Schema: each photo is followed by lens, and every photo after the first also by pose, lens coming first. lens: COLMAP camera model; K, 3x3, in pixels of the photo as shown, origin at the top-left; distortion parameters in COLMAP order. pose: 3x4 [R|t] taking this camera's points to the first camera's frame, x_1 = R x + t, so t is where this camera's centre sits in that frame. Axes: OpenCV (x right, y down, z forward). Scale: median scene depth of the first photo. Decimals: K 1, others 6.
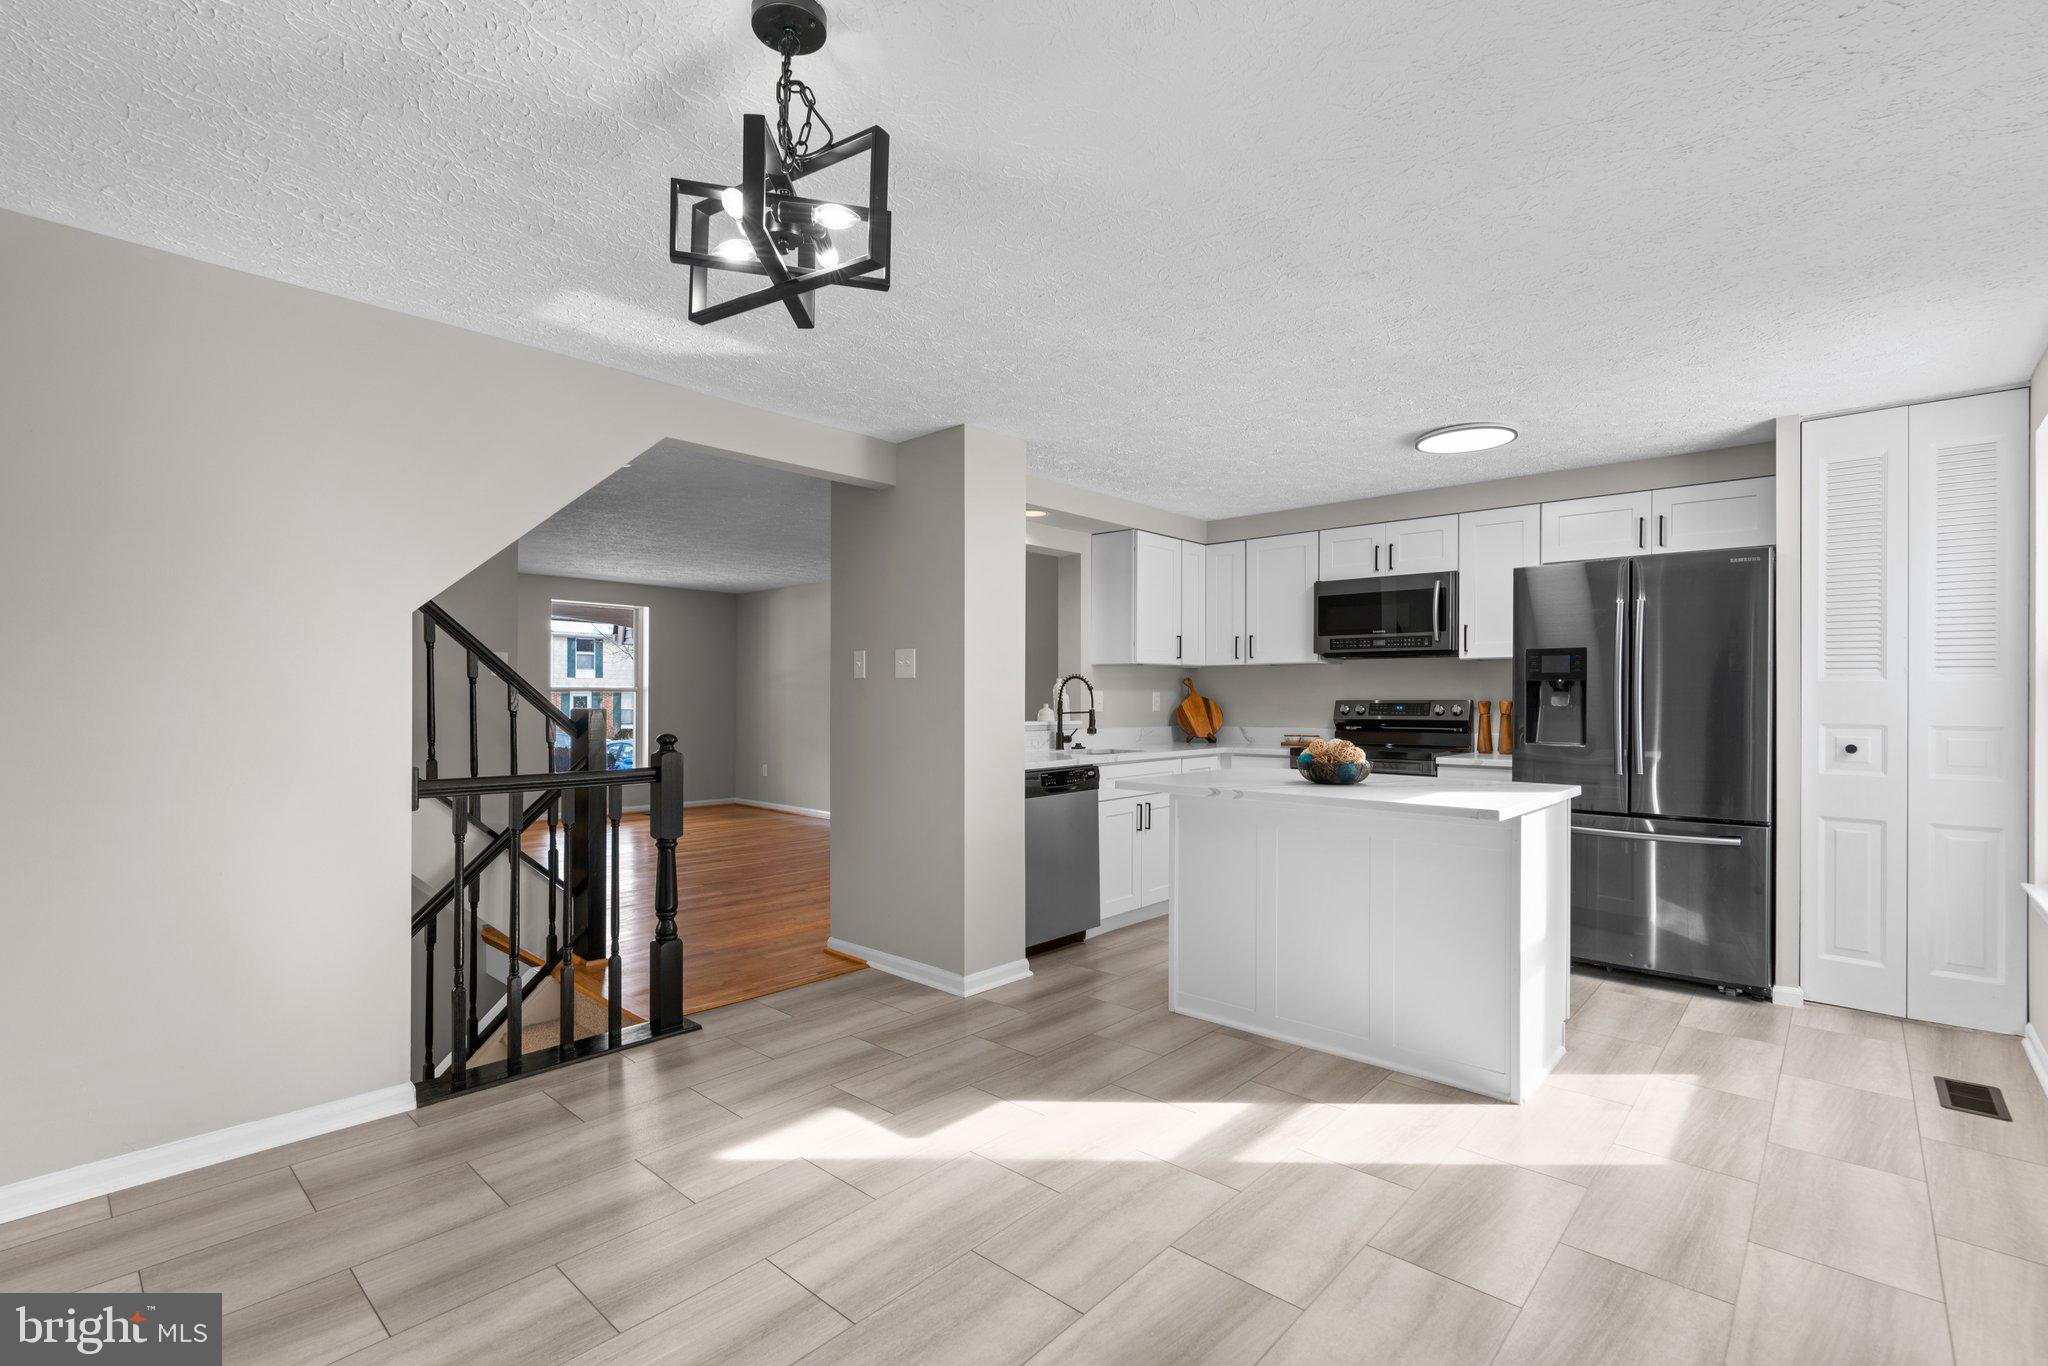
lens RADIAL K [[927.7, 0, 1025.5], [0, 927.7, 694.7], [0, 0, 1]] dist [-0.010791, 0.007610]
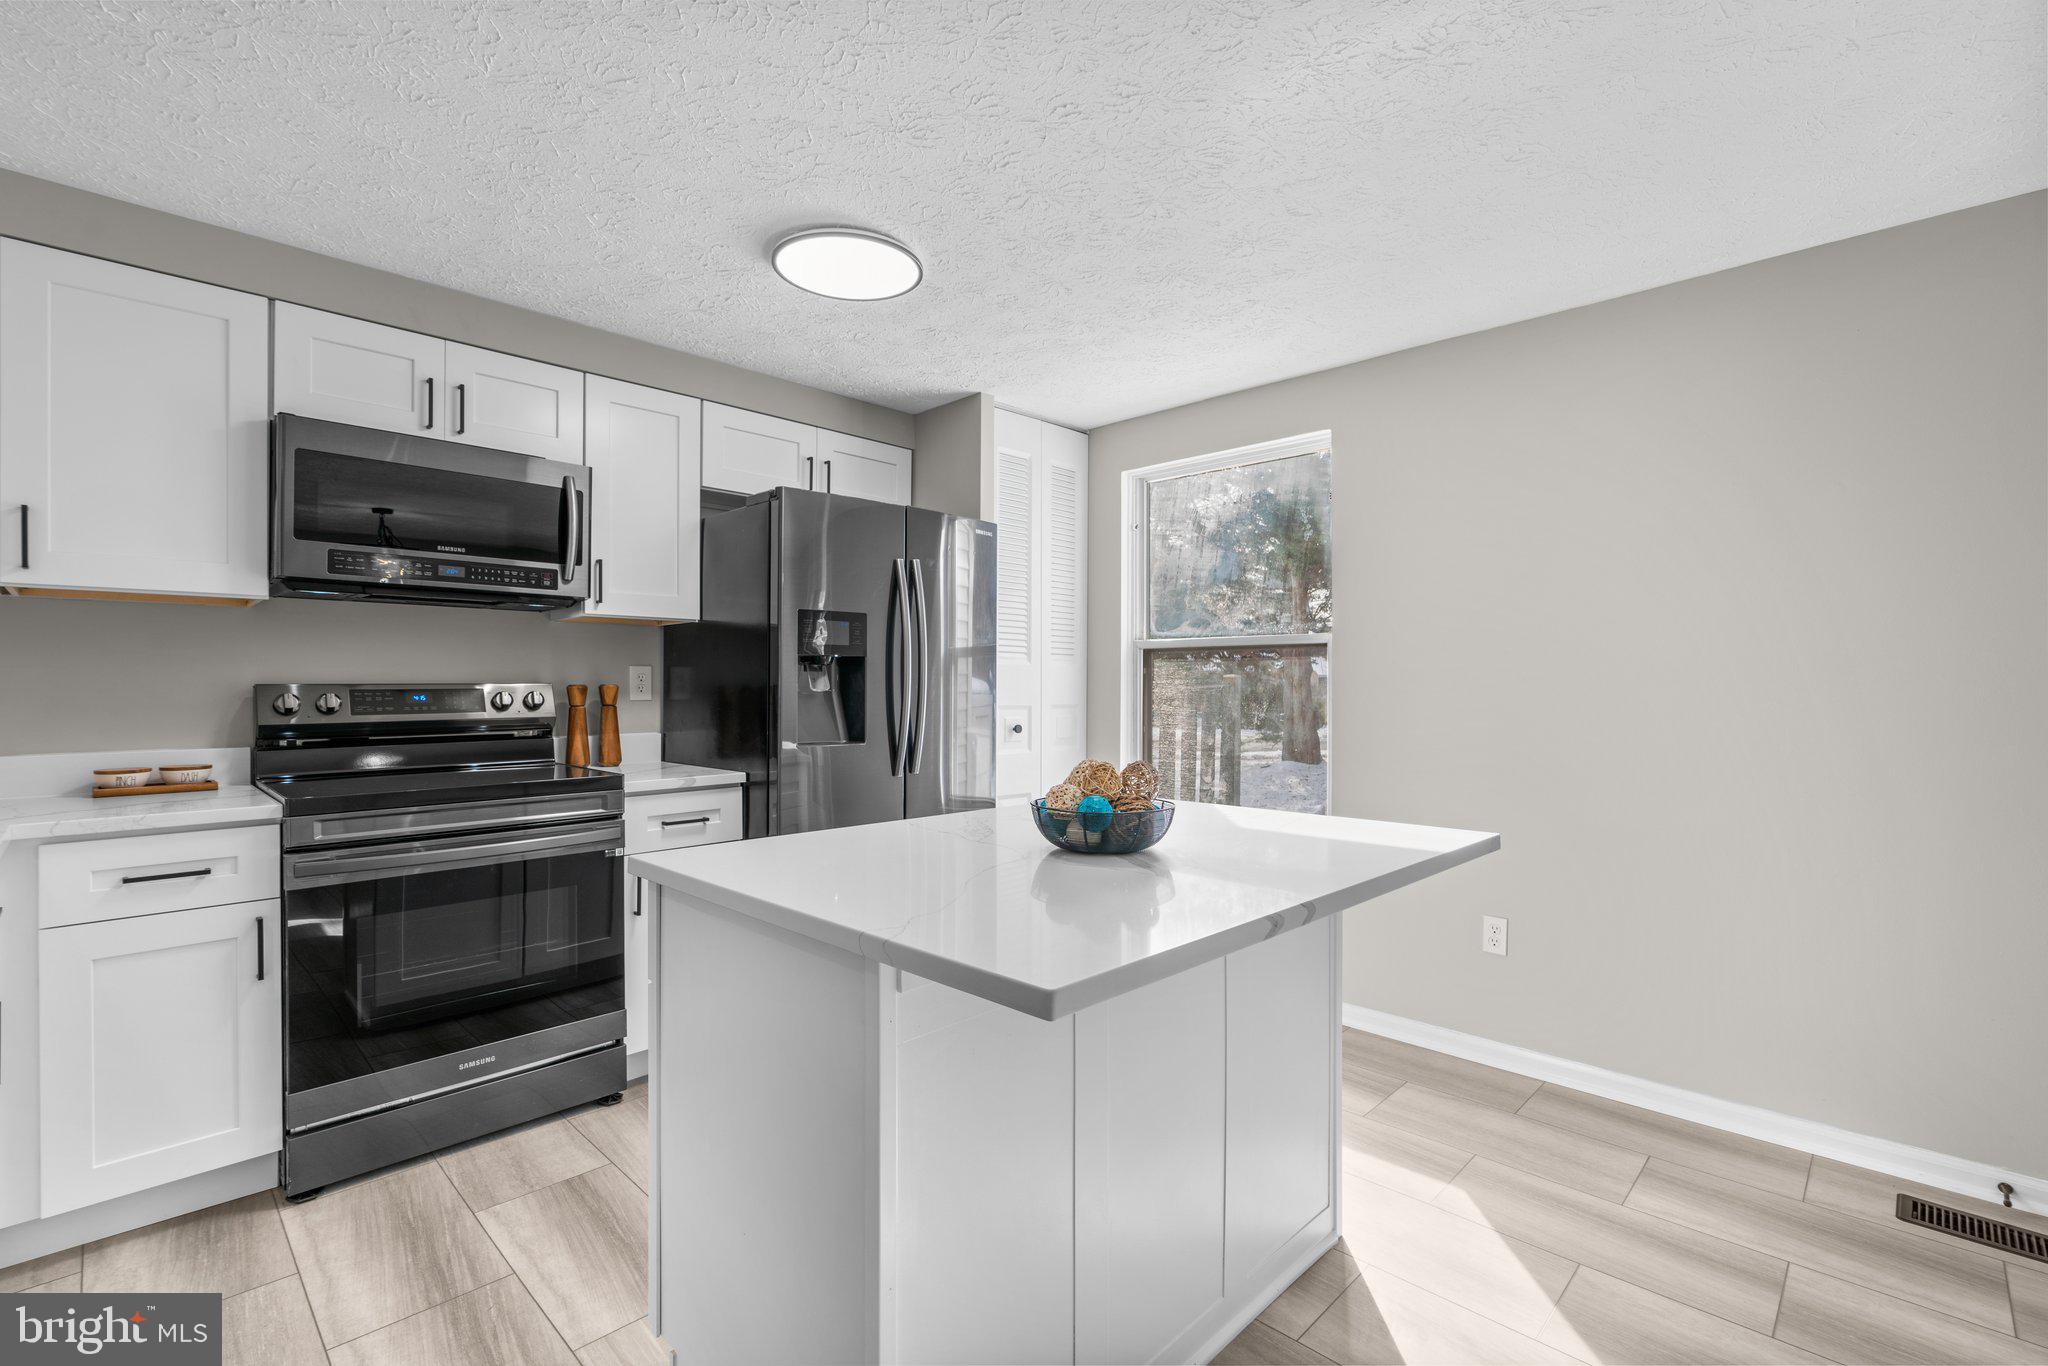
lens RADIAL K [[919.1, 0, 1024.0], [0, 919.1, 683.0], [0, 0, 1]] dist [-0.012745, 0.007042]
pose [[0.040785, -0.000878, 0.999168, -0.115391], [-0.004914, 0.999987, 0.001080, 0.003702], [-0.999156, -0.004954, 0.040780, 0.699273]]
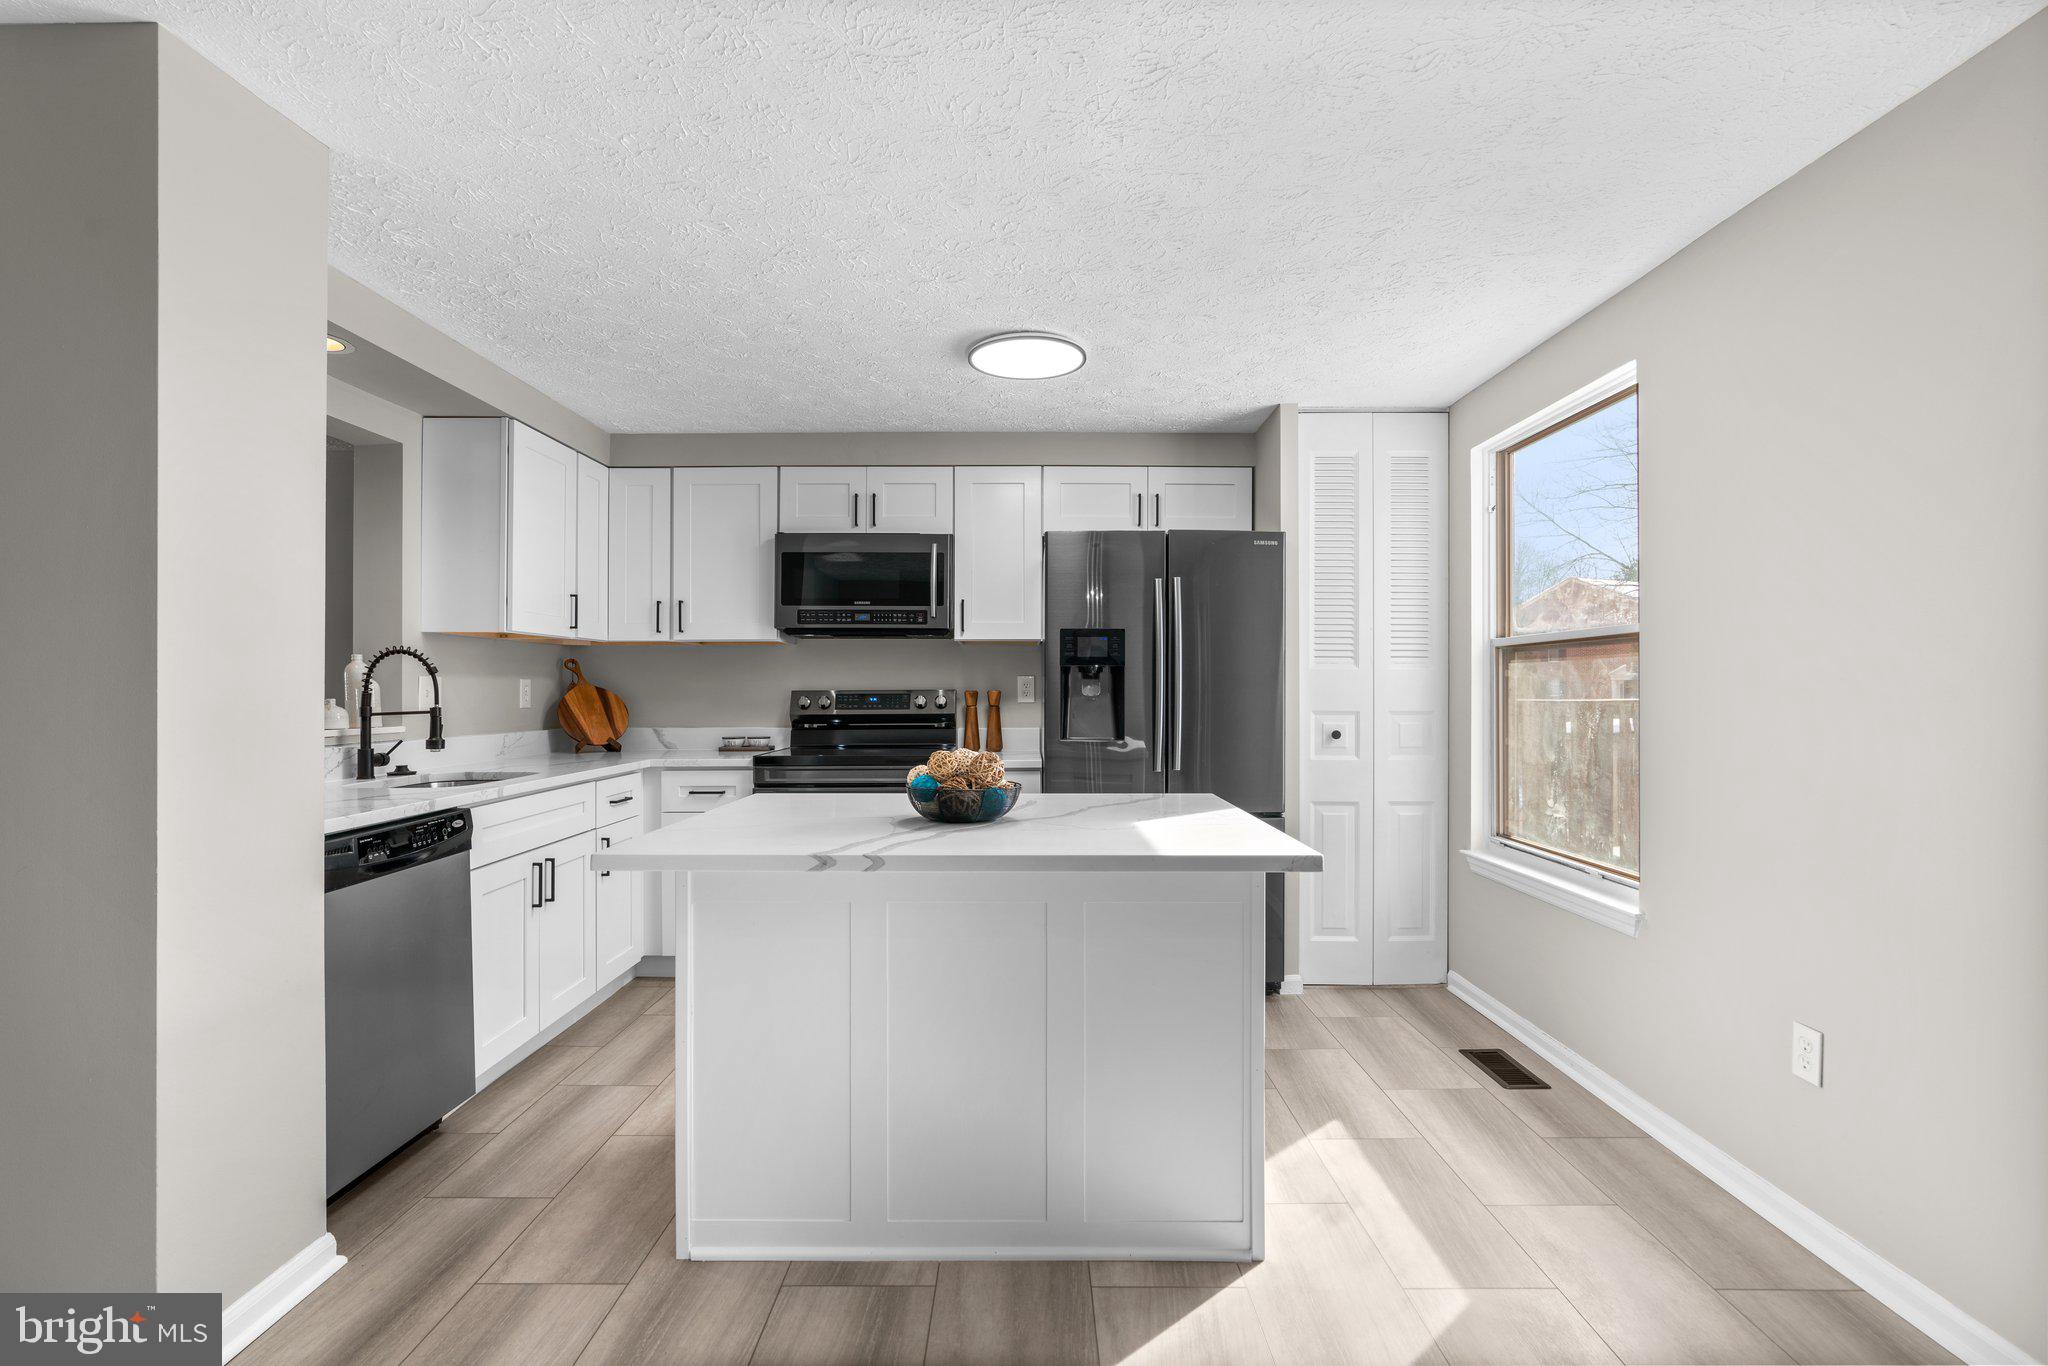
lens RADIAL K [[919.1, 0, 1024.0], [0, 919.1, 683.0], [0, 0, 1]] dist [-0.012745, 0.007042]
pose [[0.744101, 0.002345, 0.668063, -0.039637], [0.000461, 0.999992, -0.004023, 0.003418], [-0.668067, 0.003301, 0.744094, 0.344585]]
